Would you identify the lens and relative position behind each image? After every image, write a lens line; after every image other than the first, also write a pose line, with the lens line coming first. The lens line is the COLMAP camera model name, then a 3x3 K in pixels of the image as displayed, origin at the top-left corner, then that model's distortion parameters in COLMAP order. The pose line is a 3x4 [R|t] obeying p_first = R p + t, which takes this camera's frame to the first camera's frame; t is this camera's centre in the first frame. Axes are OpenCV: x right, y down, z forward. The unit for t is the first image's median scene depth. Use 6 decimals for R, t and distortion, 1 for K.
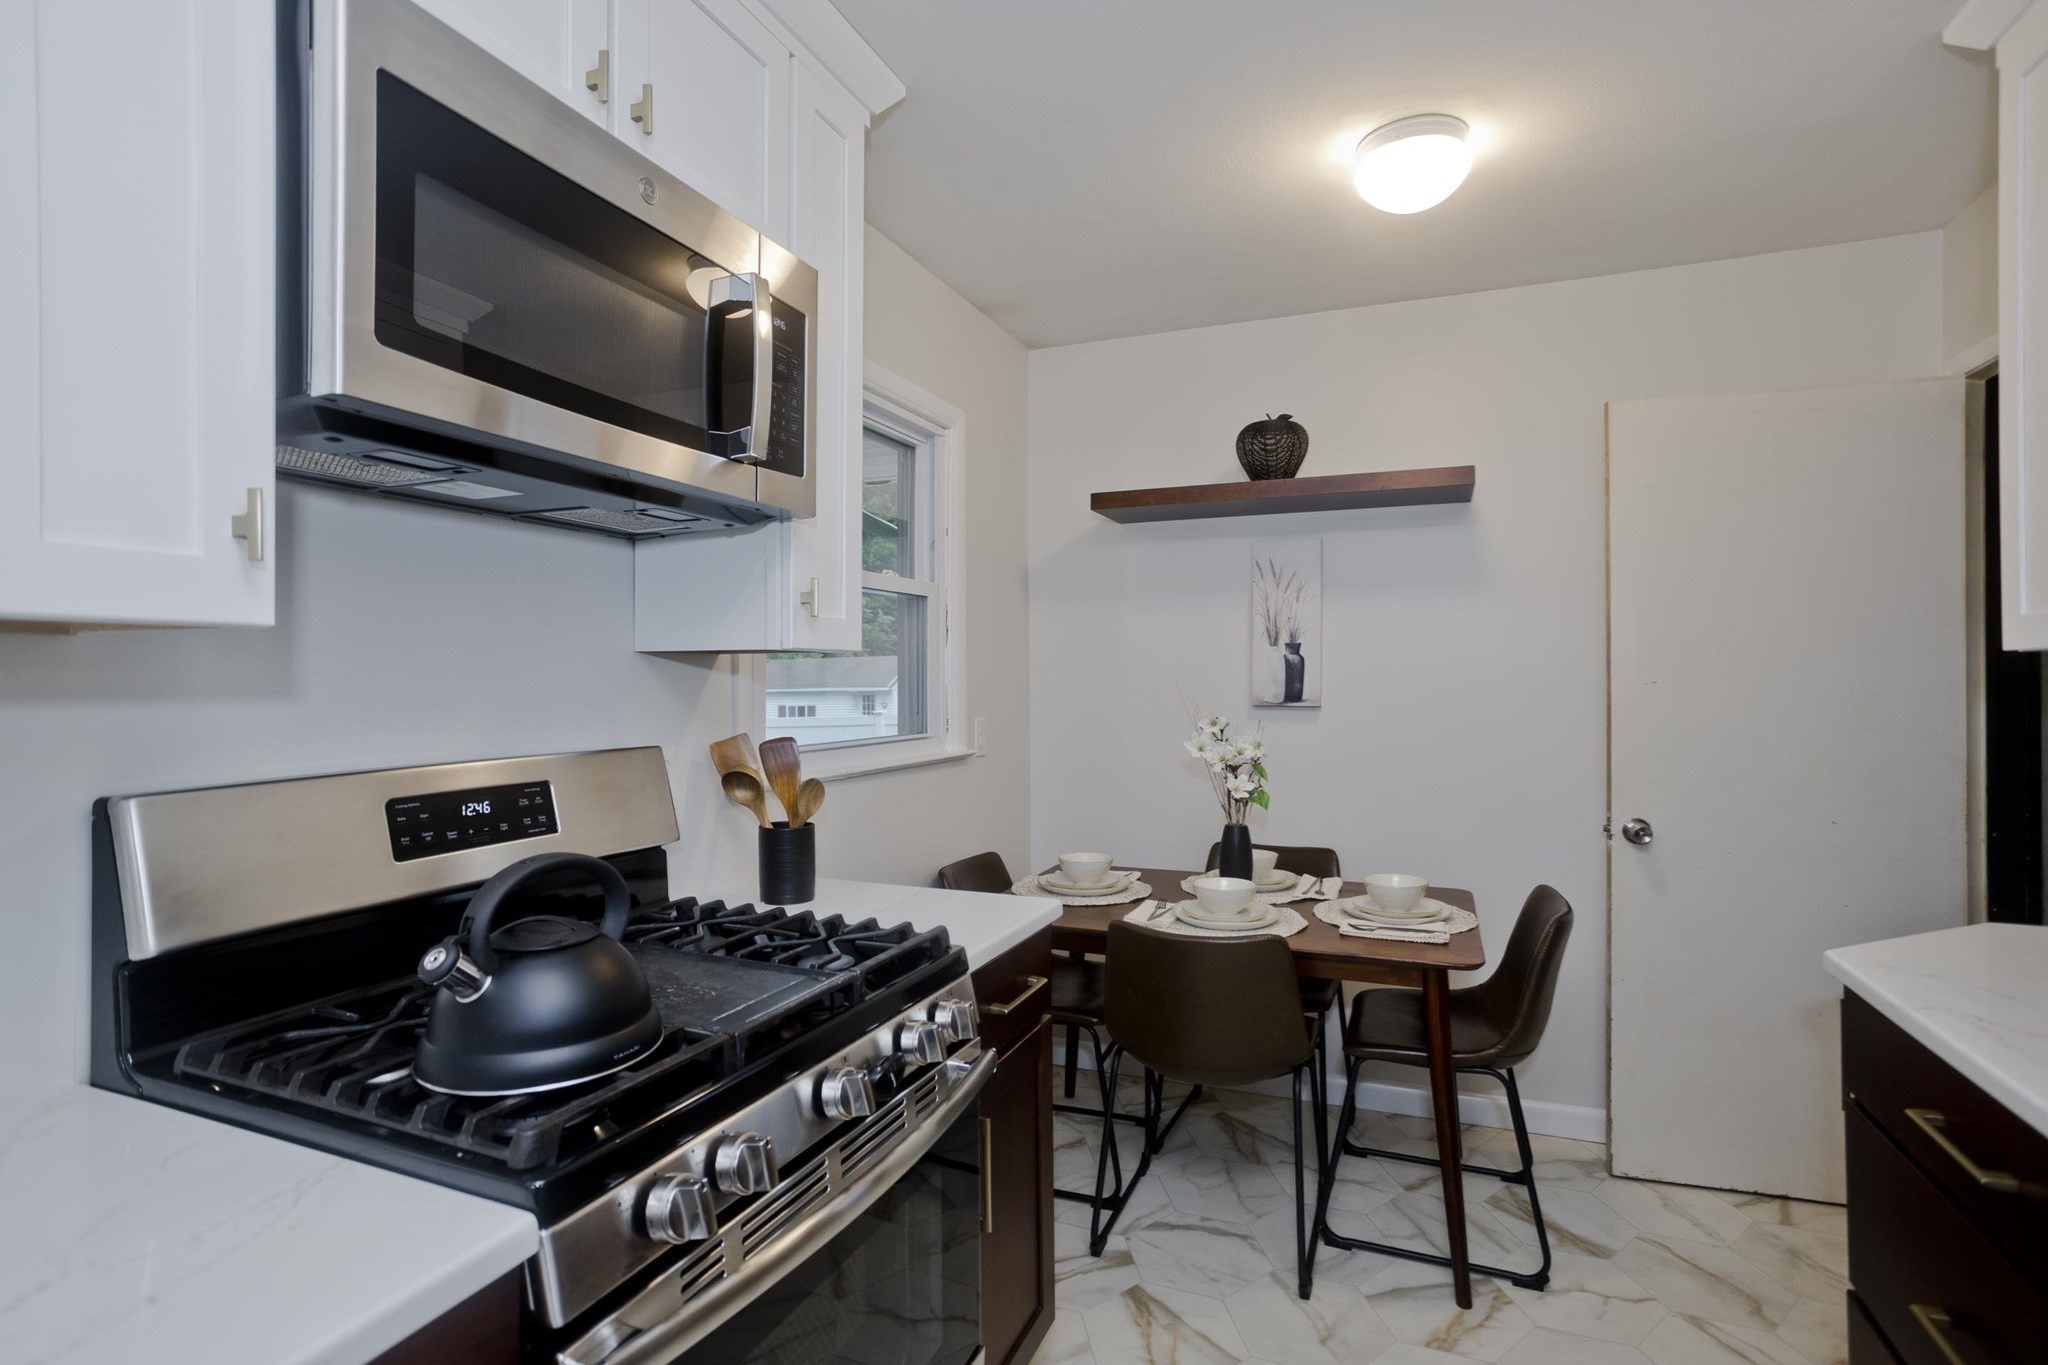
lens RADIAL K [[1018.7, 0, 1049.7], [0, 1018.7, 675.8], [0, 0, 1]] dist [-0.037874, 0.024109]
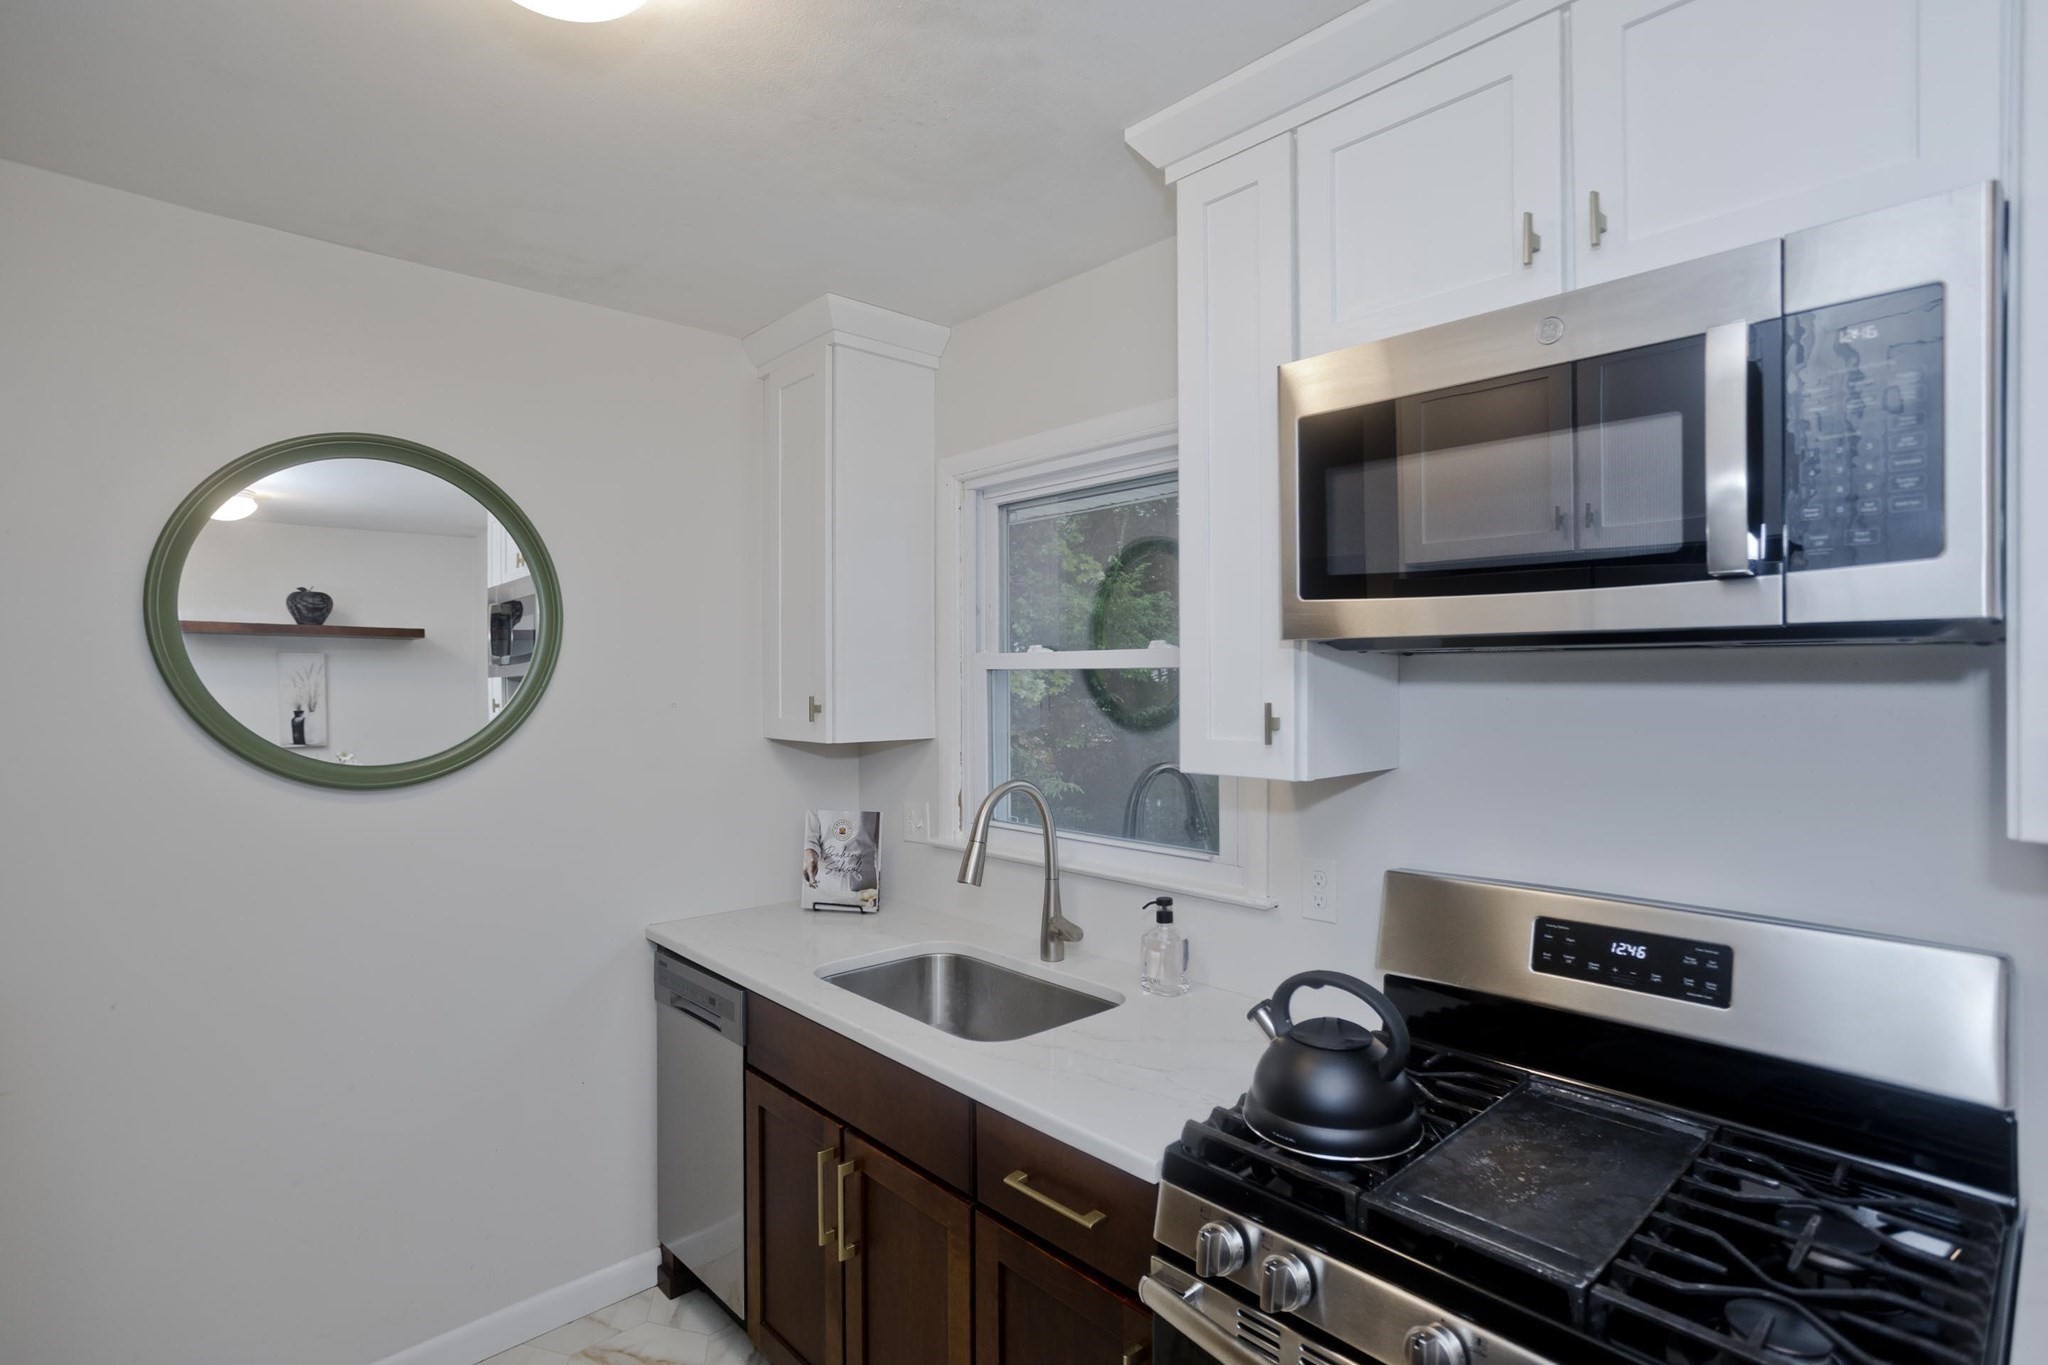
lens RADIAL K [[1018.7, 0, 1068.8], [0, 1018.7, 670.5], [0, 0, 1]] dist [-0.037874, 0.024109]
pose [[-0.420852, -0.004816, -0.907116, 0.323599], [-0.000732, 0.999987, -0.004969, -0.079111], [0.907129, -0.001428, -0.420851, 0.490725]]
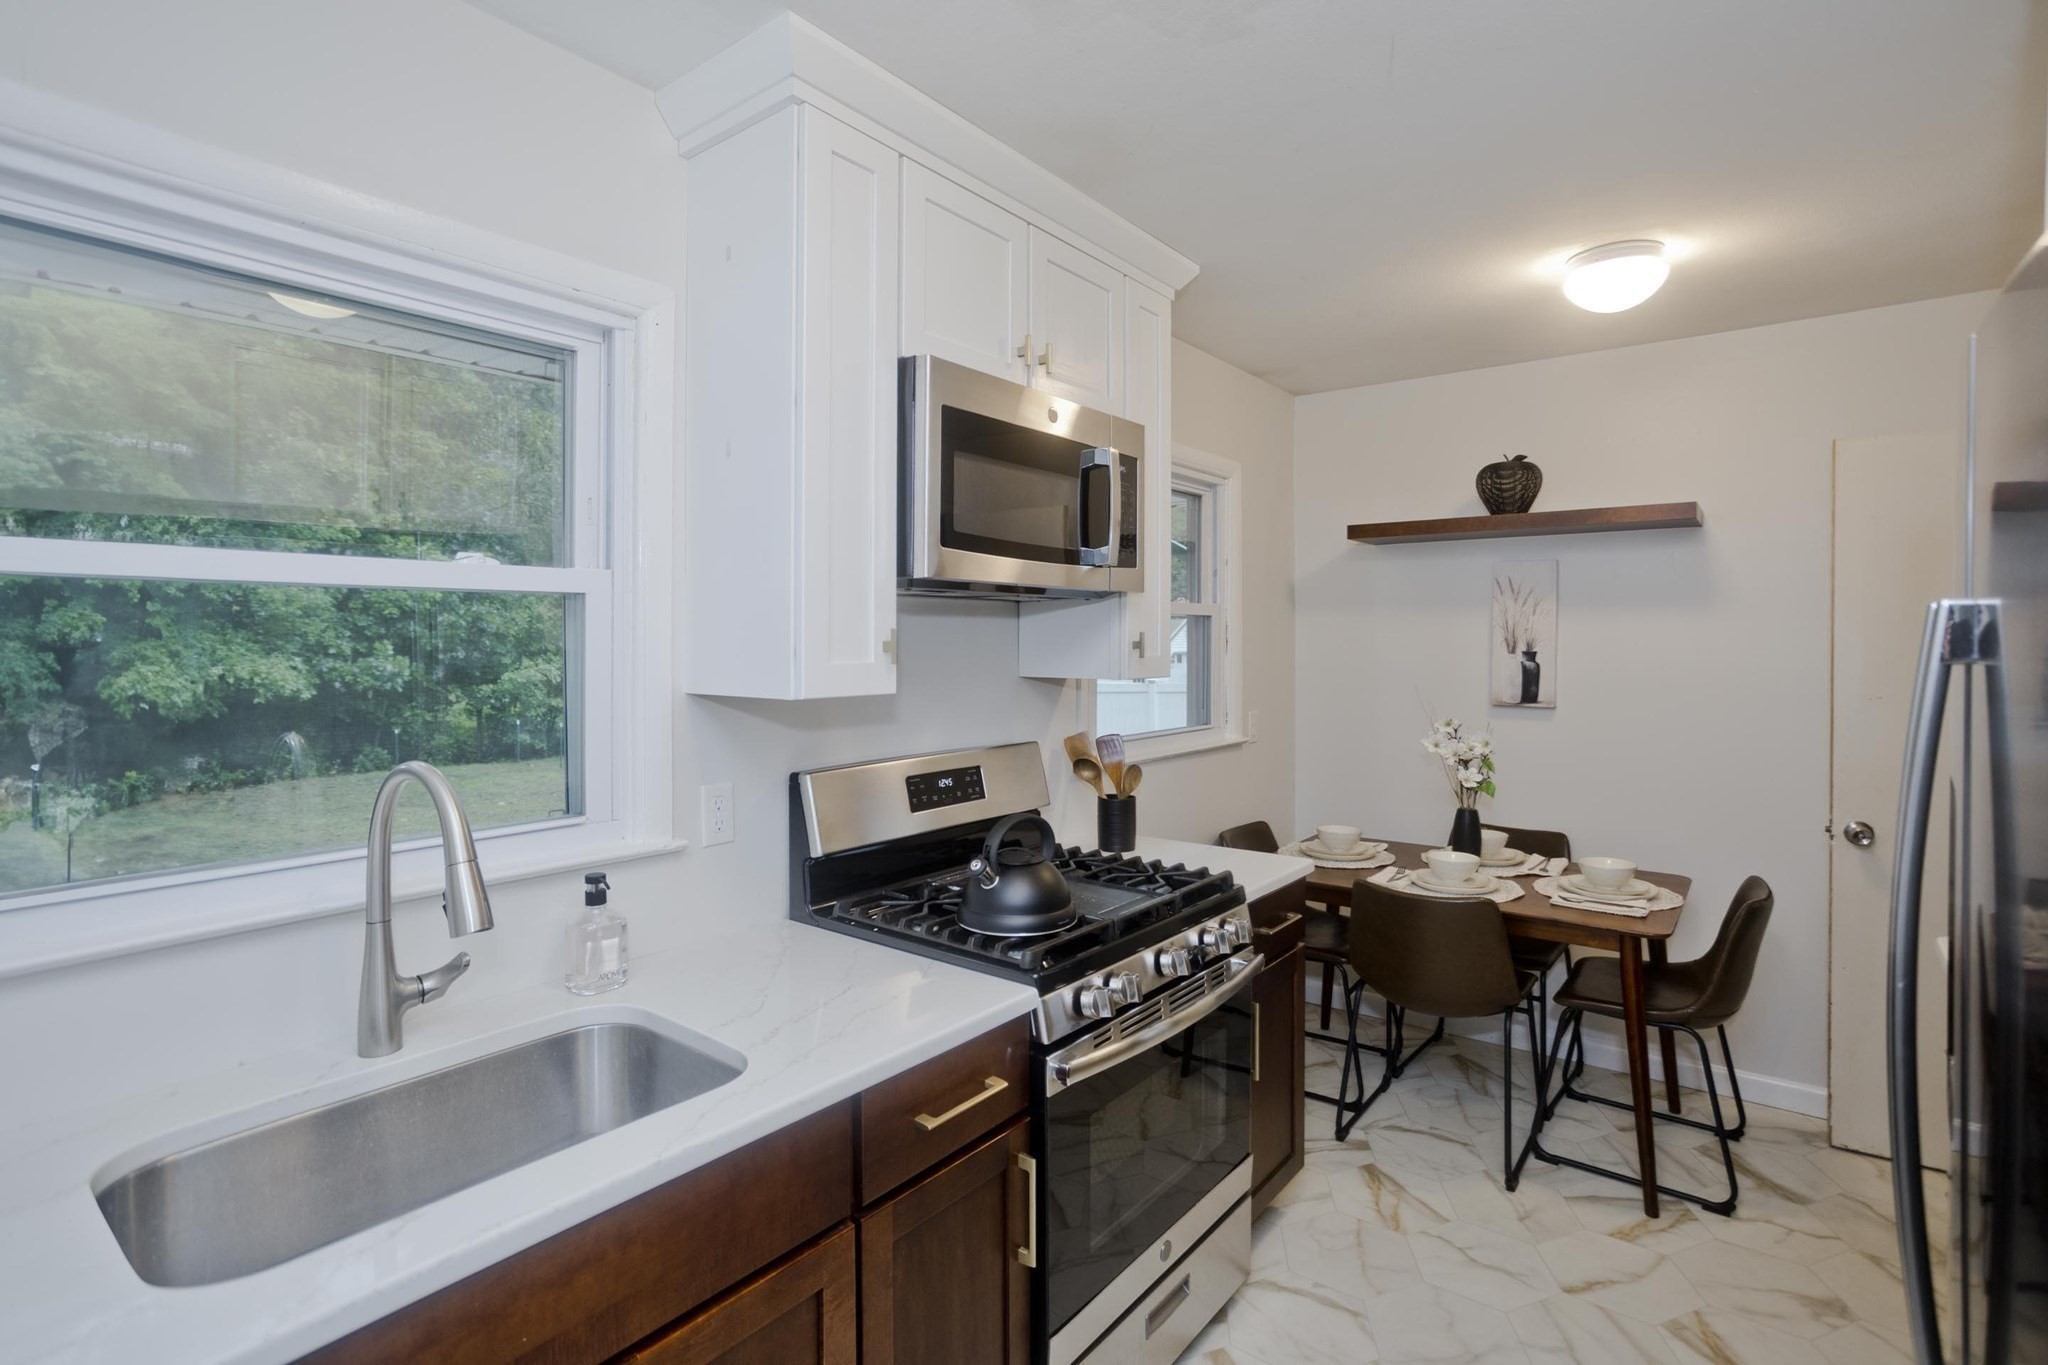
lens RADIAL K [[1018.7, 0, 1054.0], [0, 1018.7, 637.1], [0, 0, 1]] dist [-0.037874, 0.024109]
pose [[0.966650, 0.006884, -0.256008, 0.016728], [-0.006834, 0.999976, 0.001087, -0.059316], [0.256010, 0.000698, 0.966674, -0.308251]]
